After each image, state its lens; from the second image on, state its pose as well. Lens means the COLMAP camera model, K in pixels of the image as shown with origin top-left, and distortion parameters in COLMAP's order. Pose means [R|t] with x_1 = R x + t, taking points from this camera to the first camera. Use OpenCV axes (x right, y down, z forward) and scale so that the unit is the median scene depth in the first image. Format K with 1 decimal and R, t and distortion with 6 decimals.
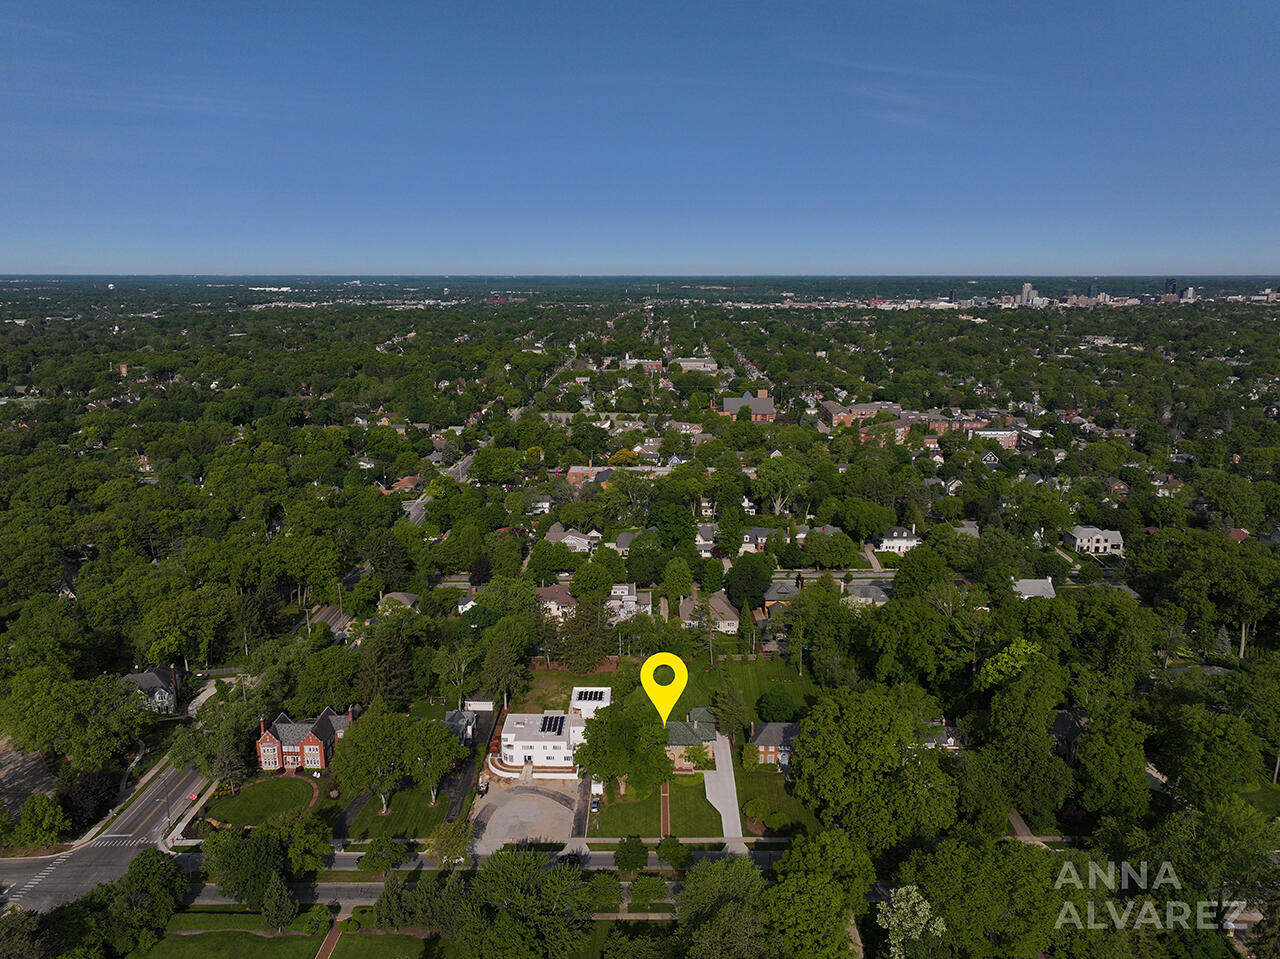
lens RADIAL K [[929.8, 0, 636.7], [0, 929.8, 478.7], [0, 0, 1]] dist [0.000100, 0.023690]
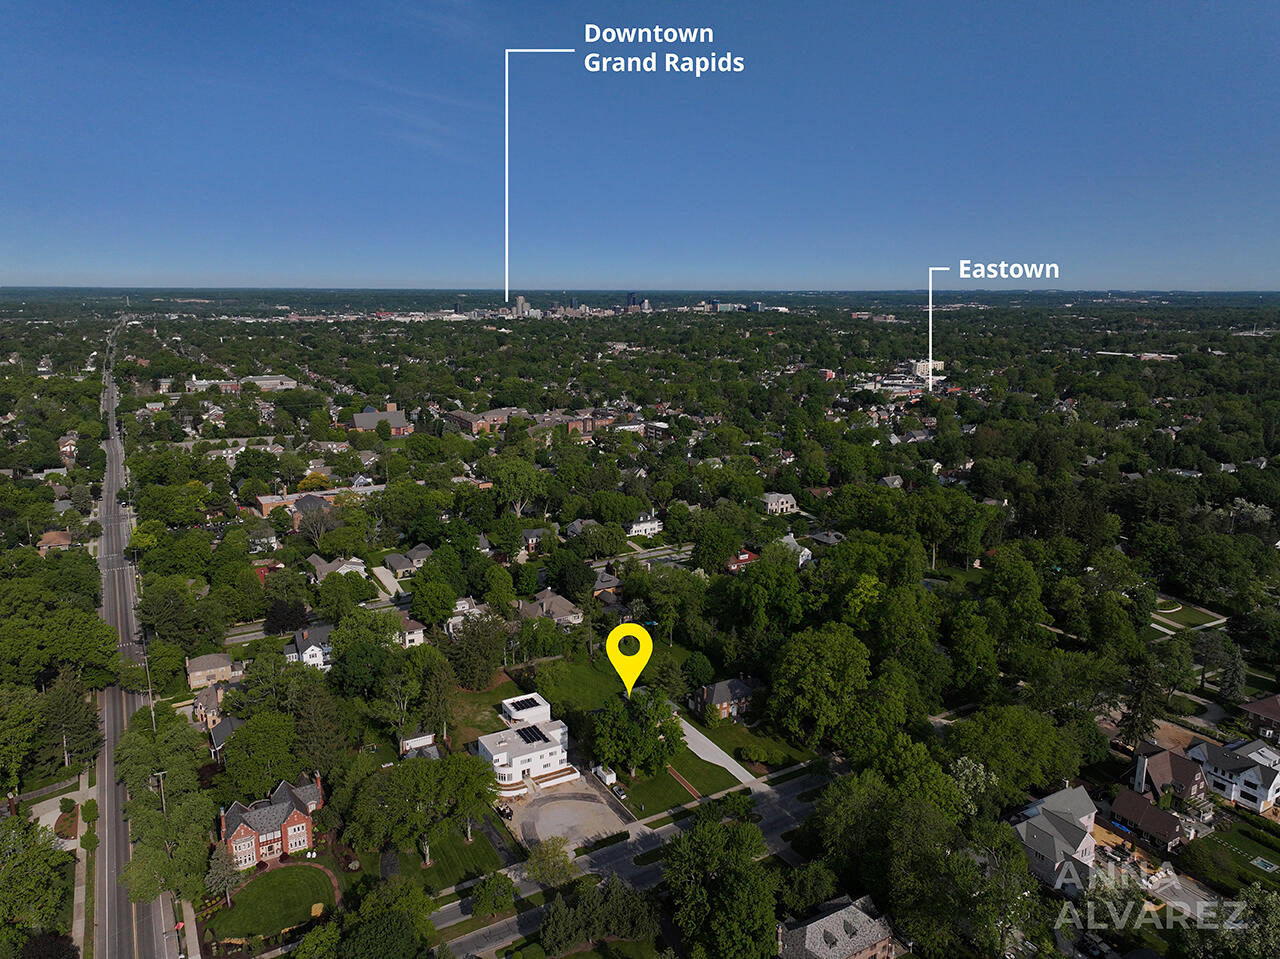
lens RADIAL K [[929.8, 0, 636.7], [0, 929.8, 478.7], [0, 0, 1]] dist [0.000100, 0.023690]
pose [[0.844708, -0.103397, 0.525145, -0.328699], [0.110450, 0.993719, 0.017995, -0.009715], [-0.523707, 0.042802, 0.850823, 0.052572]]
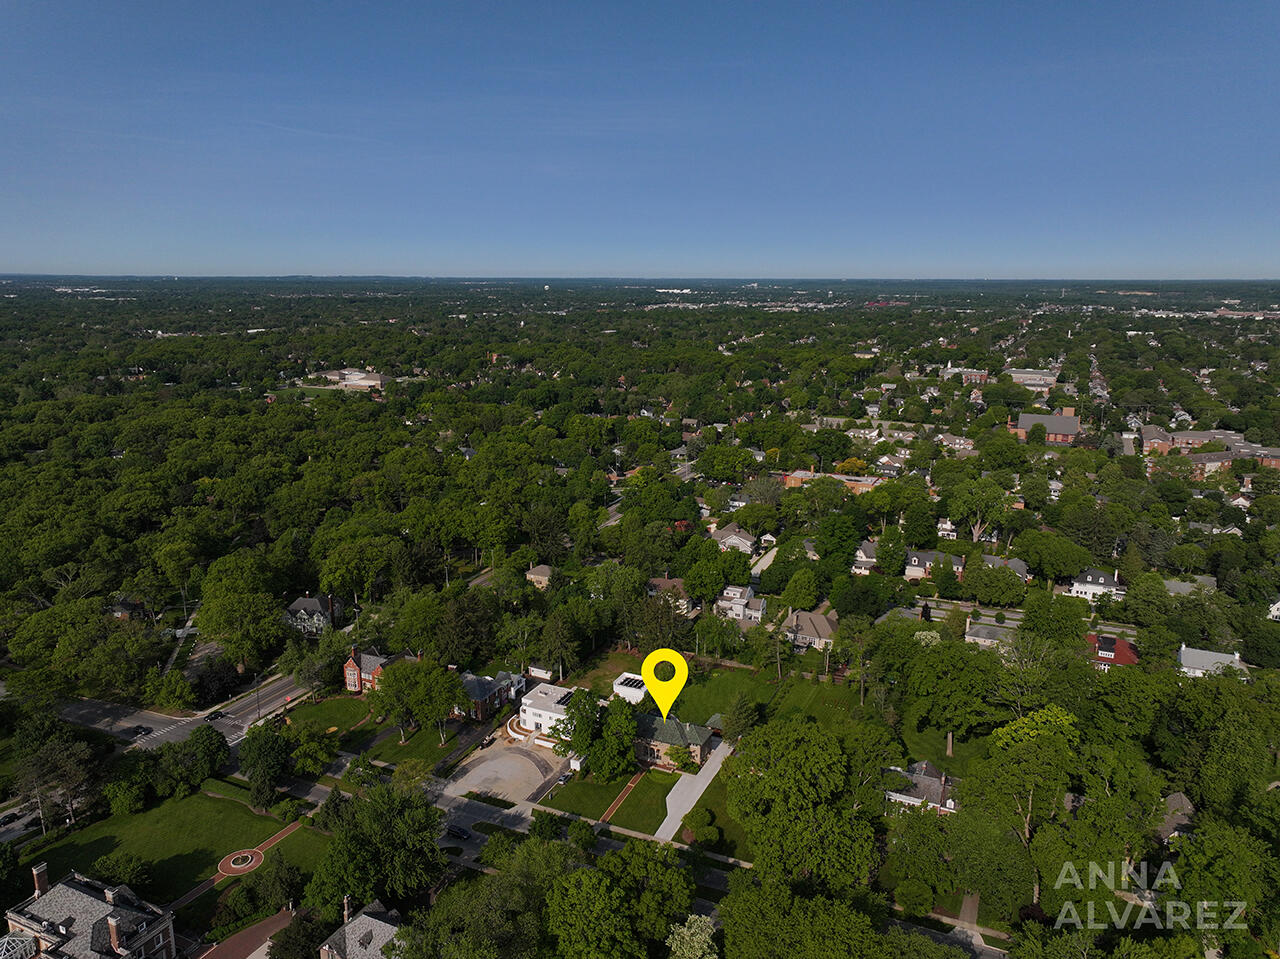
lens RADIAL K [[929.8, 0, 636.7], [0, 929.8, 478.7], [0, 0, 1]] dist [0.000100, 0.023690]
pose [[0.904610, 0.093081, -0.415953, 0.264831], [-0.094545, 0.995373, 0.017128, -0.007702], [0.415622, 0.023832, 0.909225, 0.041665]]
